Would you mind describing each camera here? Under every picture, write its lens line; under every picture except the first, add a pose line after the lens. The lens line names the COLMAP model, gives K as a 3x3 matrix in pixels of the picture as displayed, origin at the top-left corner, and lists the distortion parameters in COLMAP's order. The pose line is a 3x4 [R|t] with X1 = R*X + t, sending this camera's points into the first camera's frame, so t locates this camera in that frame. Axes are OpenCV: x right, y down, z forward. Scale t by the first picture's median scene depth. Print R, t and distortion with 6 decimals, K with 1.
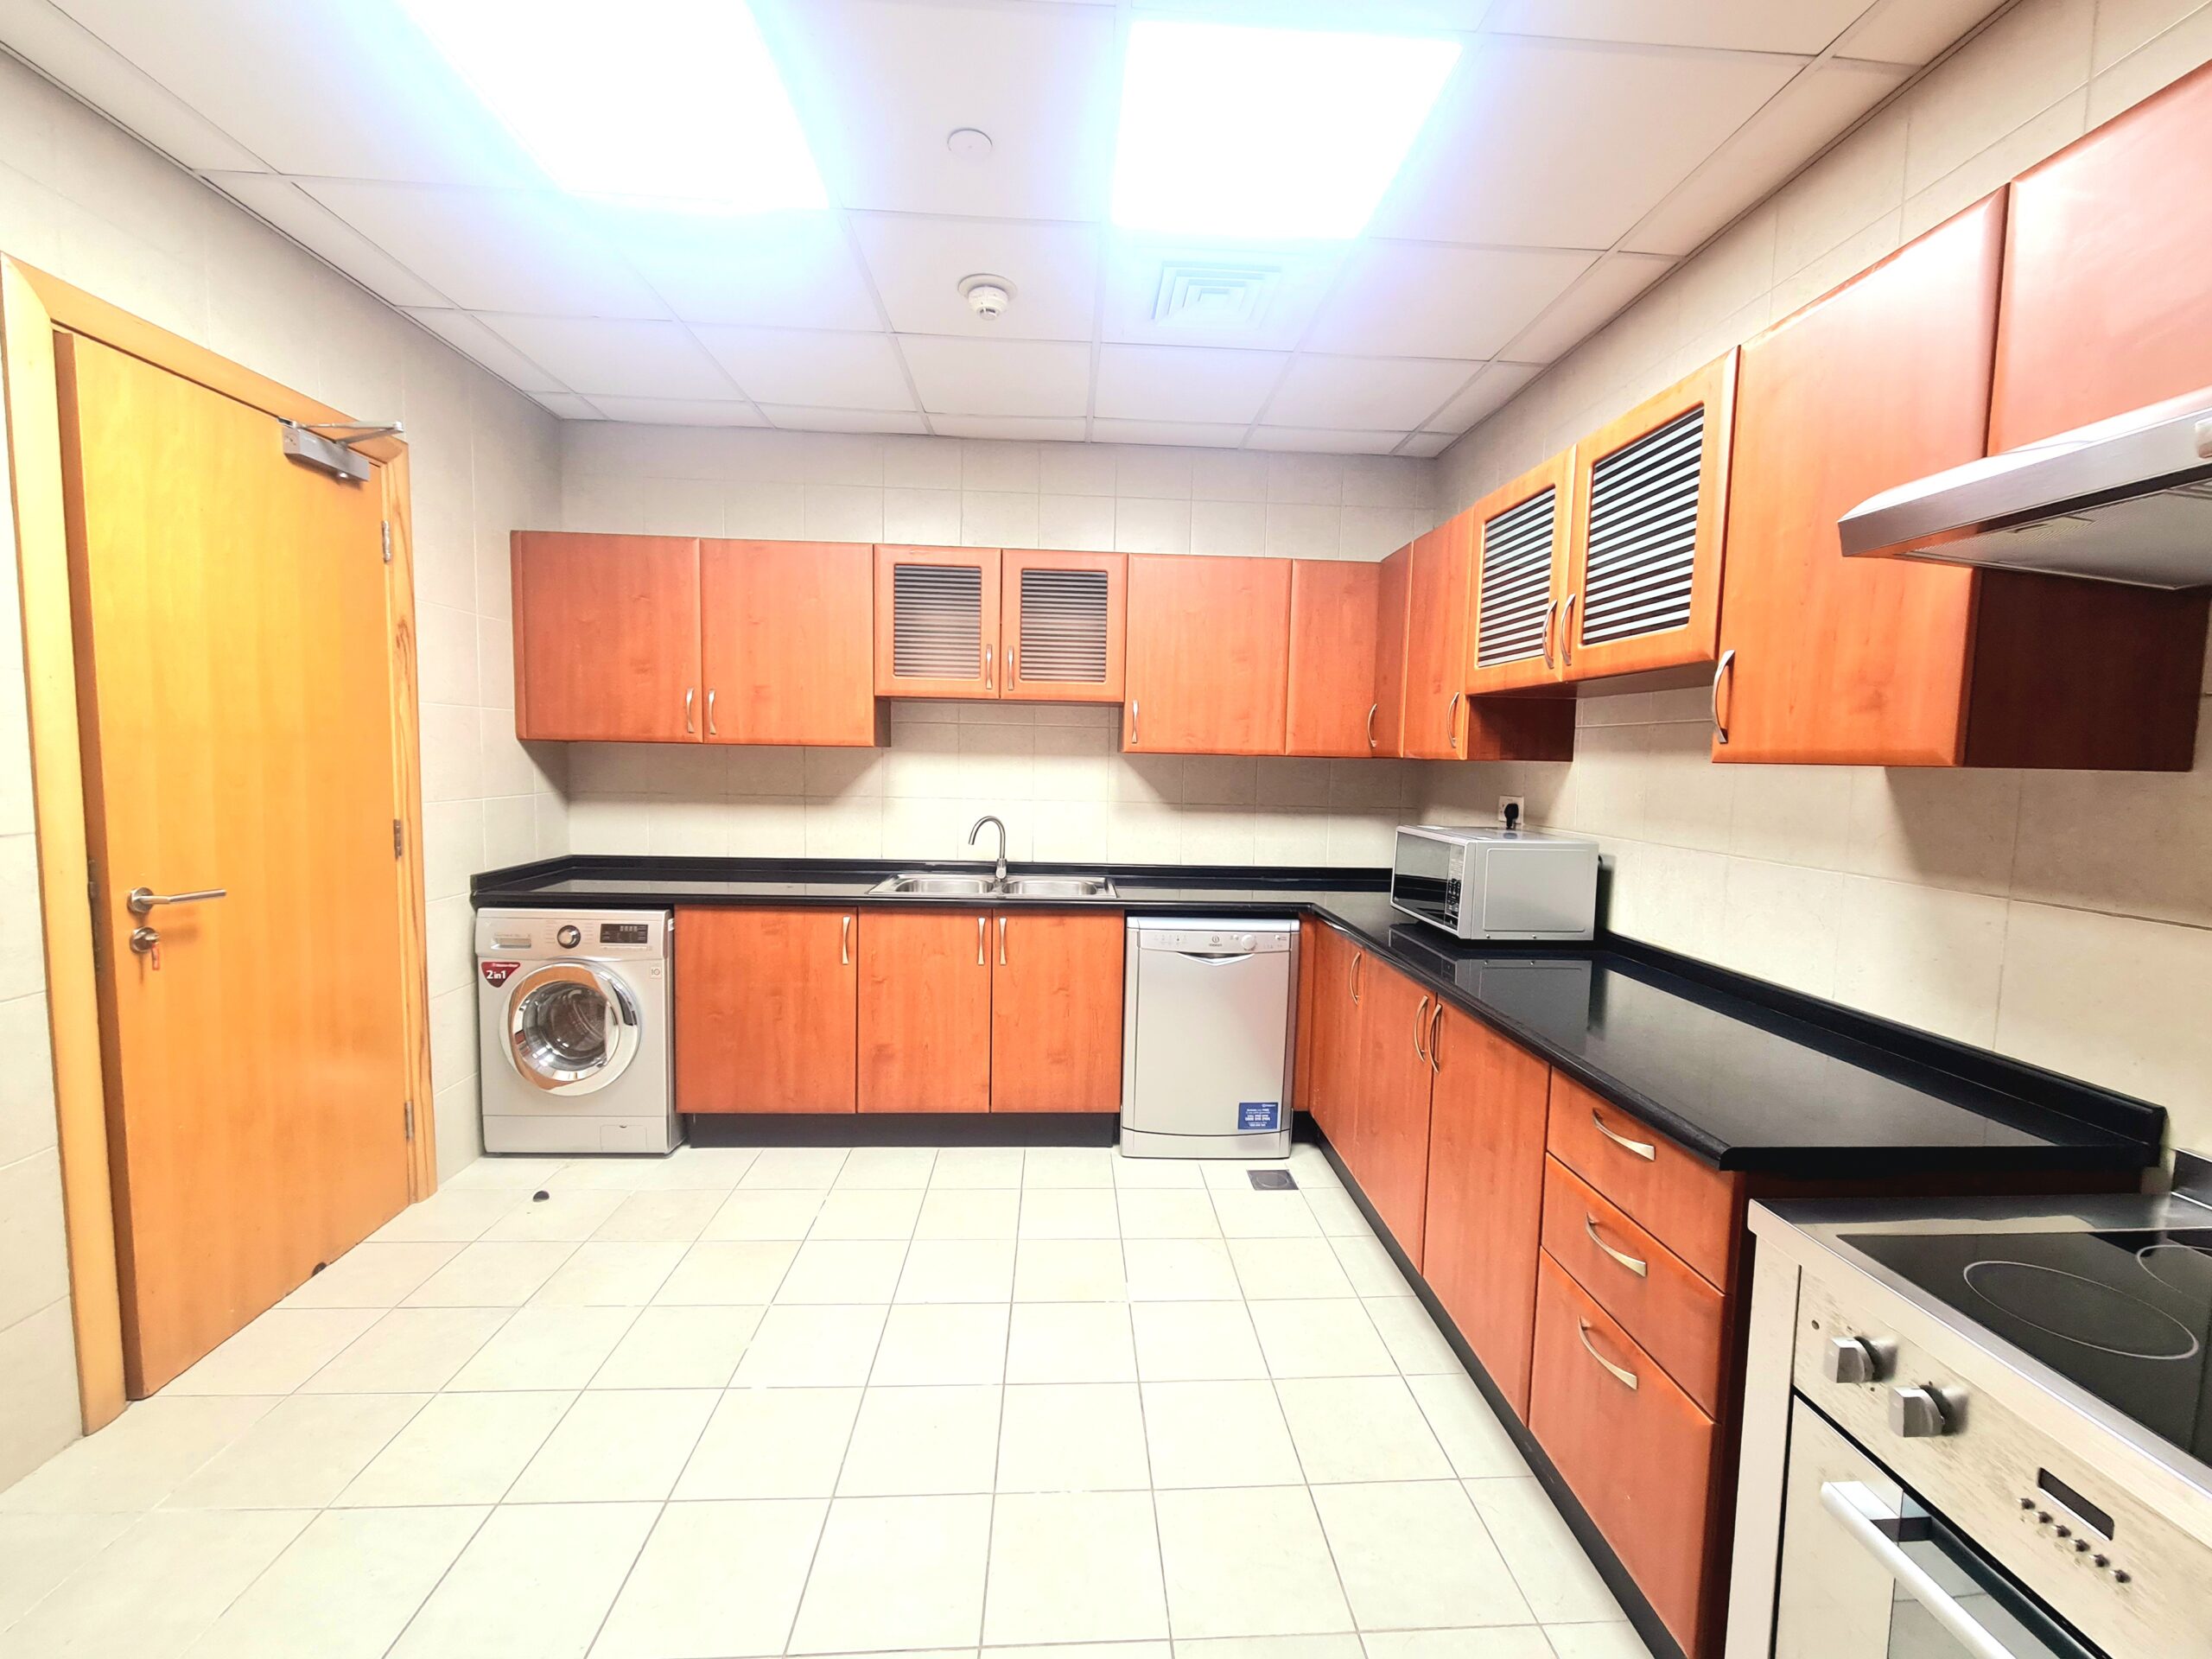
lens RADIAL K [[910.3, 0, 1112.8], [0, 910.3, 824.4], [0, 0, 1]] dist [0.005899, -0.001552]
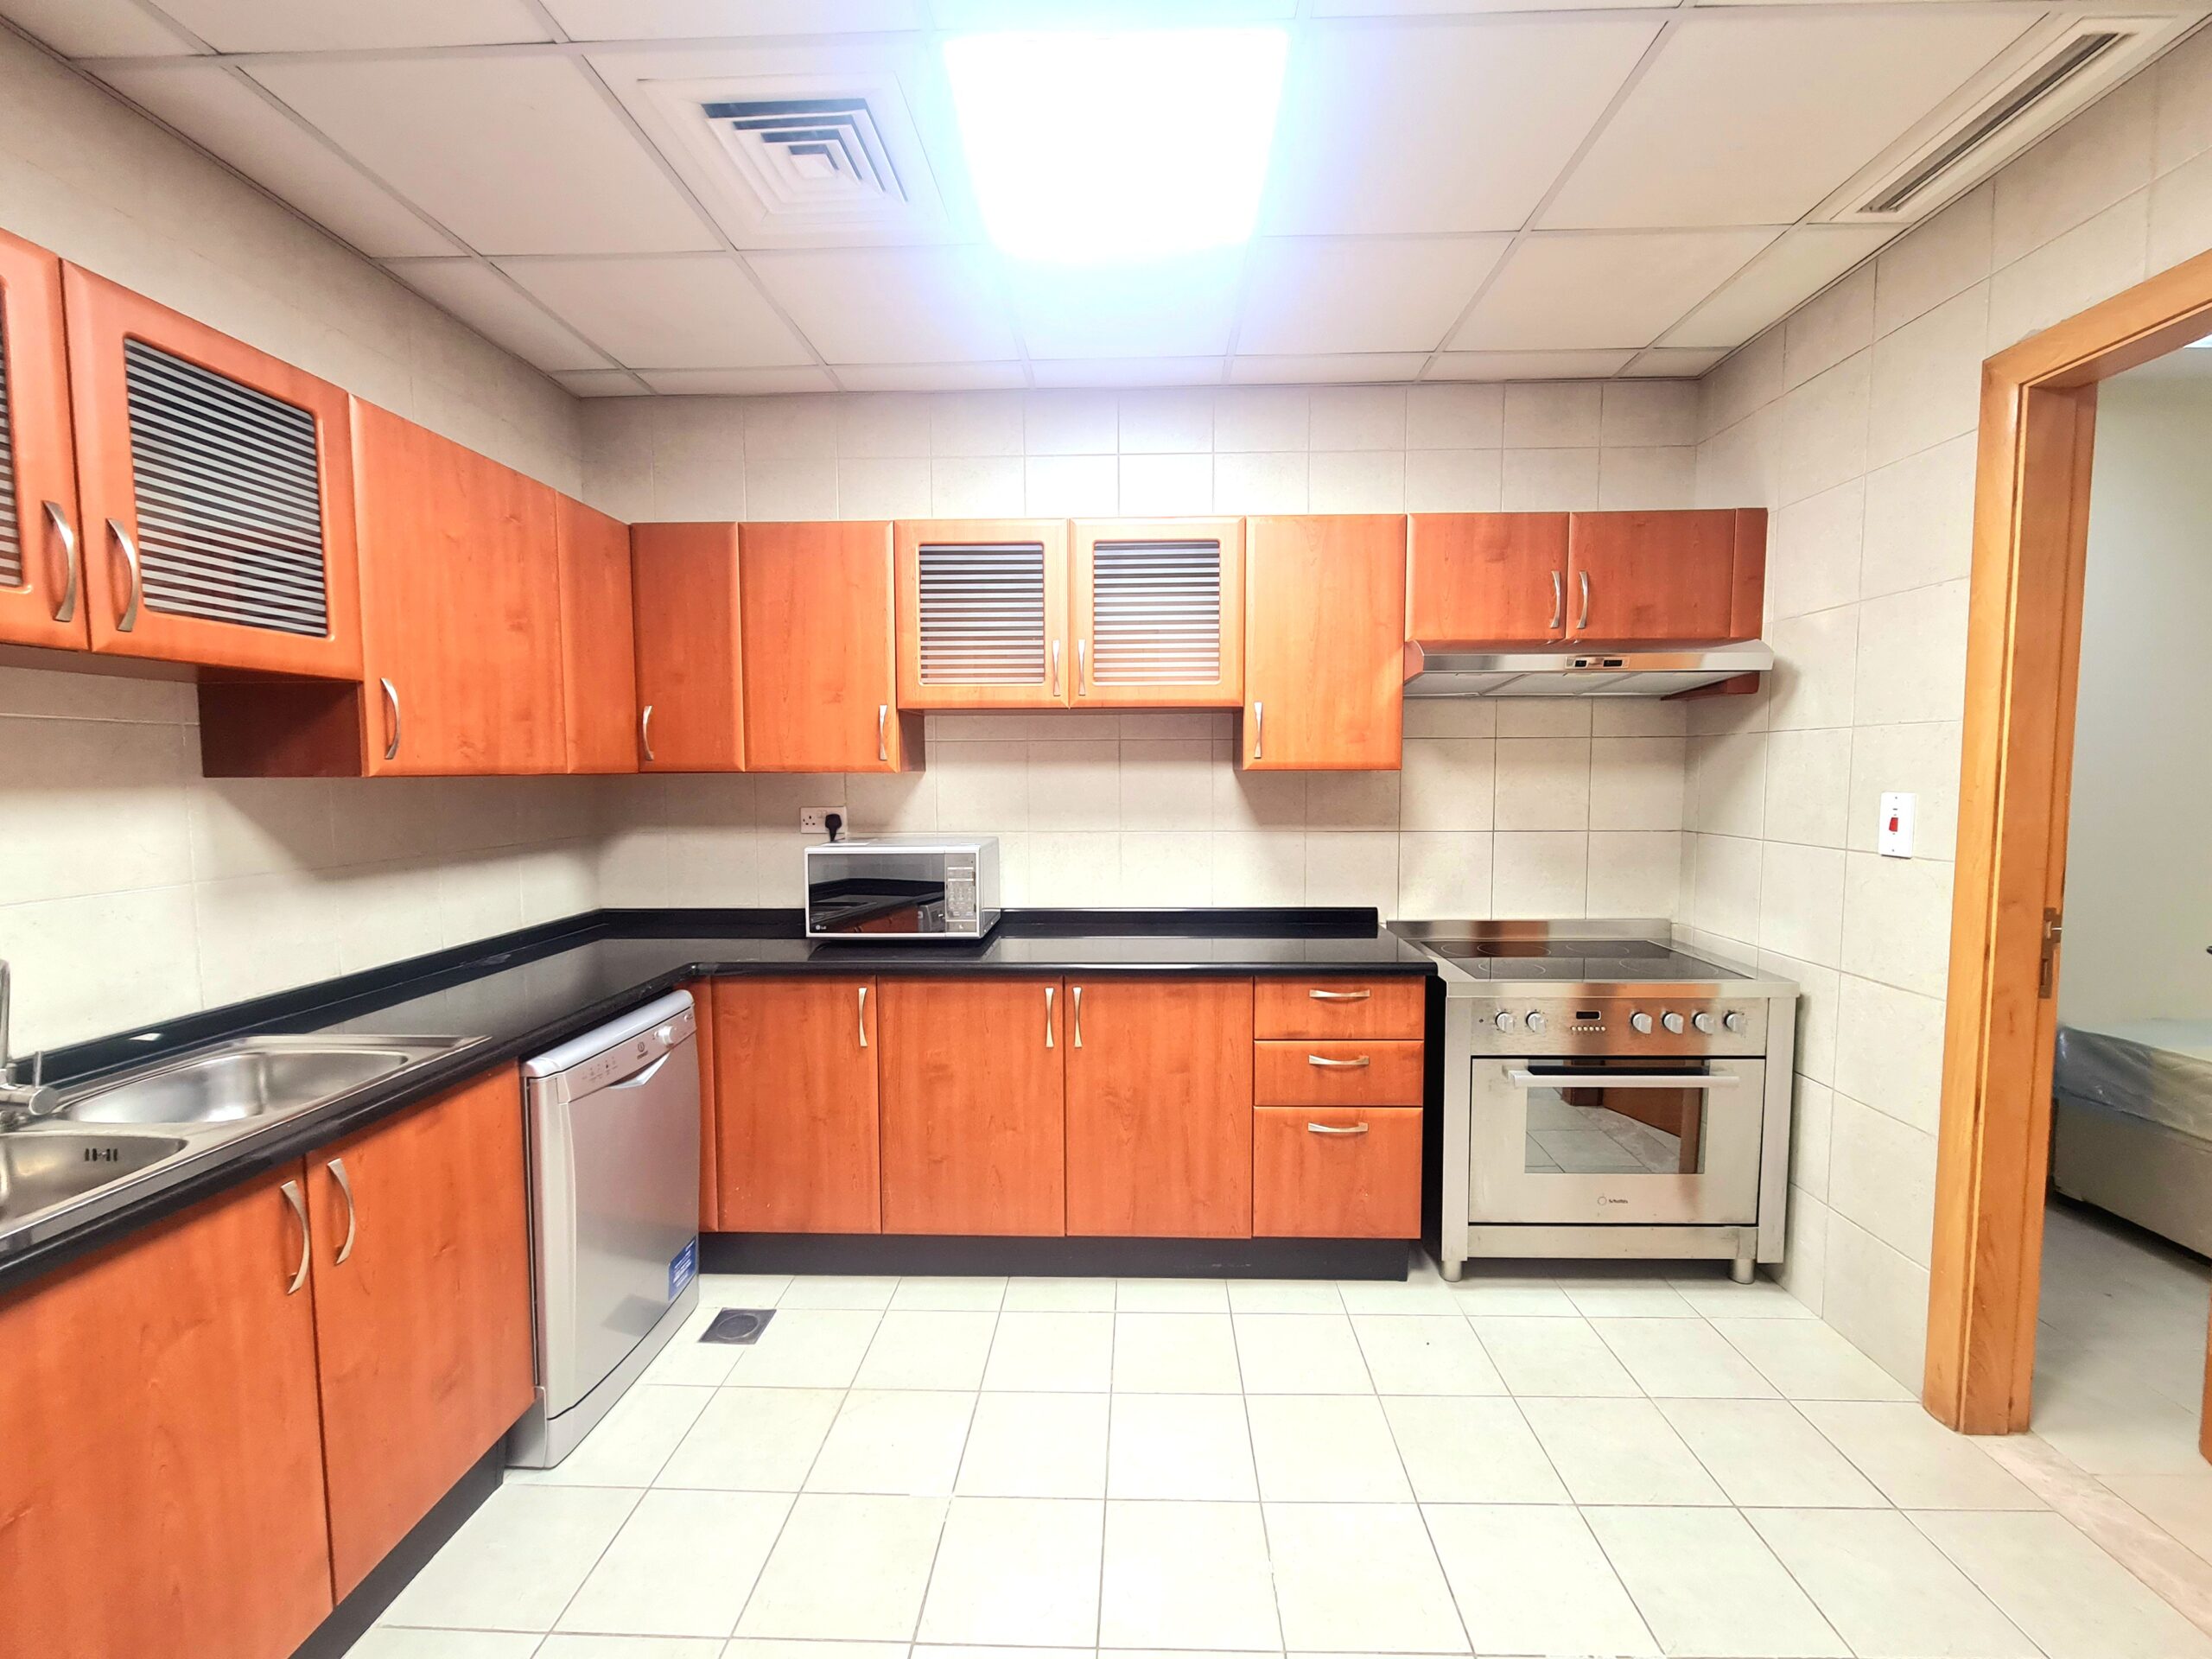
lens RADIAL K [[910.3, 0, 1114.0], [0, 910.3, 830.0], [0, 0, 1]] dist [0.005899, -0.001552]
pose [[0.089491, -0.093673, 0.991573, -0.512380], [0.082764, 0.992824, 0.086322, -0.063711], [-0.992543, 0.074341, 0.096602, 0.567524]]
